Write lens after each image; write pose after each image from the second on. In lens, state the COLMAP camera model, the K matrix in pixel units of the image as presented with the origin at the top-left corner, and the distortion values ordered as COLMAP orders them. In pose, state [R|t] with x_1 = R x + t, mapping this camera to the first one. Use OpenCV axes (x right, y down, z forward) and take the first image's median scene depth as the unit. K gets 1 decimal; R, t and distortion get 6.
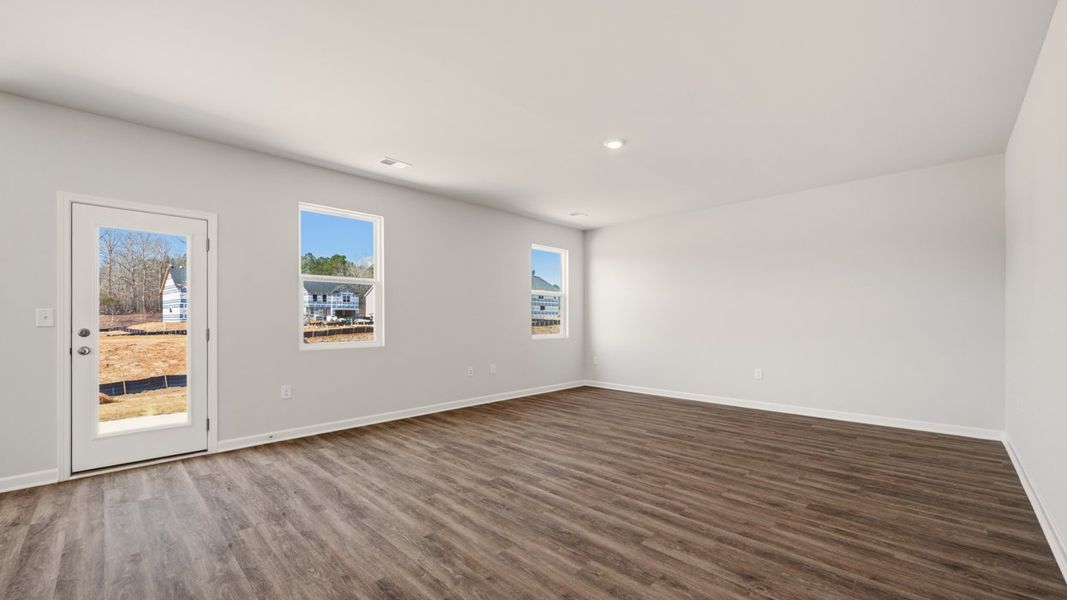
lens RADIAL K [[420.4, 0, 536.9], [0, 420.4, 323.4], [0, 0, 1]] dist [0.000198, -0.000396]
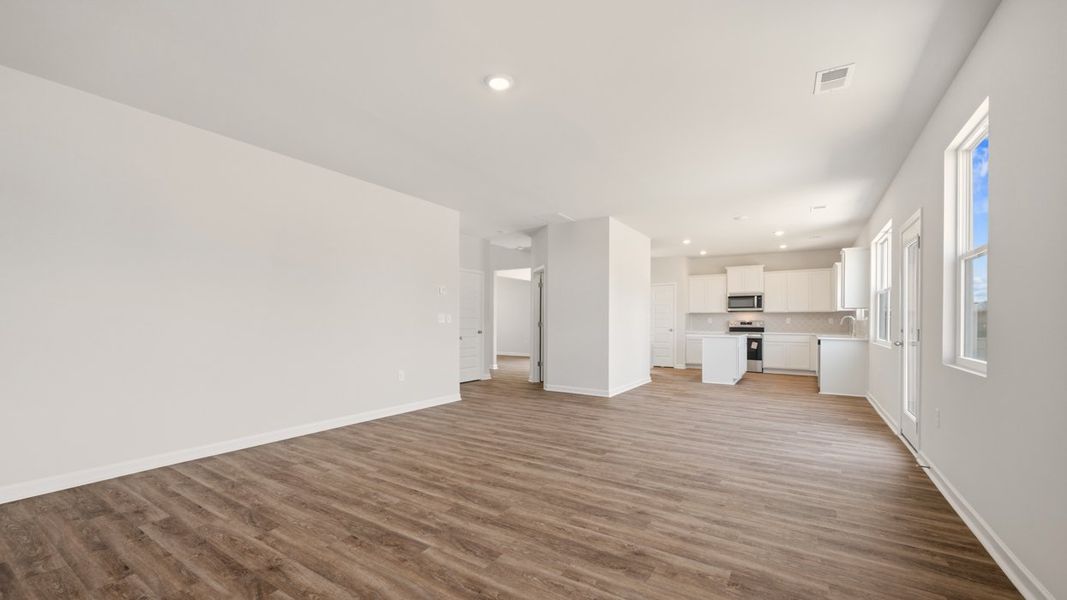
lens RADIAL K [[420.4, 0, 536.9], [0, 420.4, 323.4], [0, 0, 1]] dist [0.000198, -0.000396]
pose [[-0.978026, 0.001529, -0.208478, 0.324594], [-0.001562, 0.999891, 0.014663, -0.015305], [0.208477, 0.014666, -0.977917, 2.063716]]
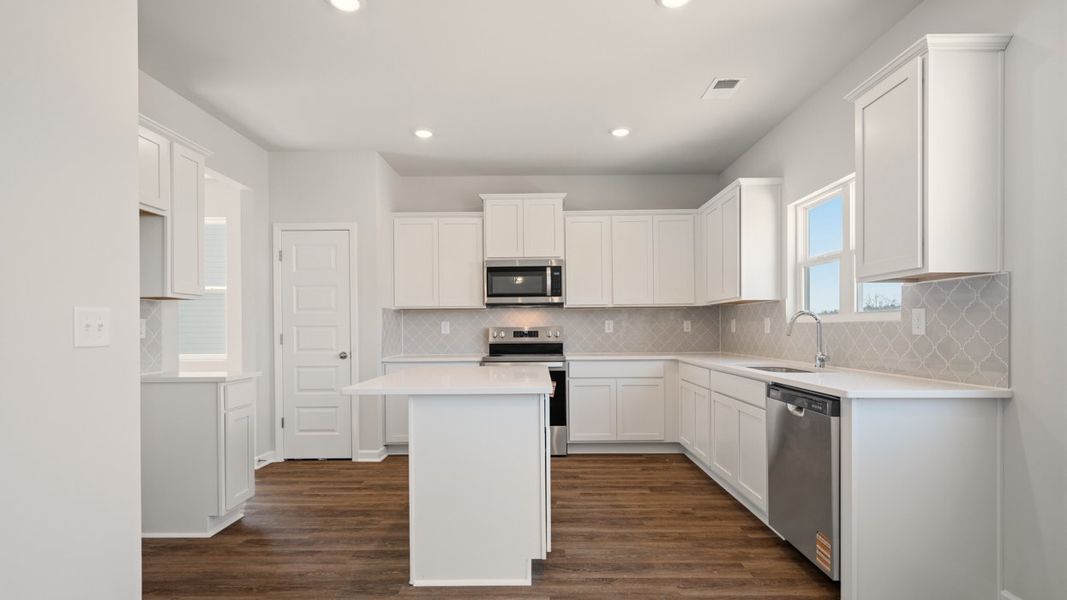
lens RADIAL K [[492.9, 0, 531.9], [0, 492.9, 328.8], [0, 0, 1]] dist [0.001257, 0.000069]
pose [[-0.724106, 0.007592, -0.689647, -0.827485], [0.003844, 0.999968, 0.006973, 0.001364], [0.689678, 0.002398, -0.724112, 0.419754]]
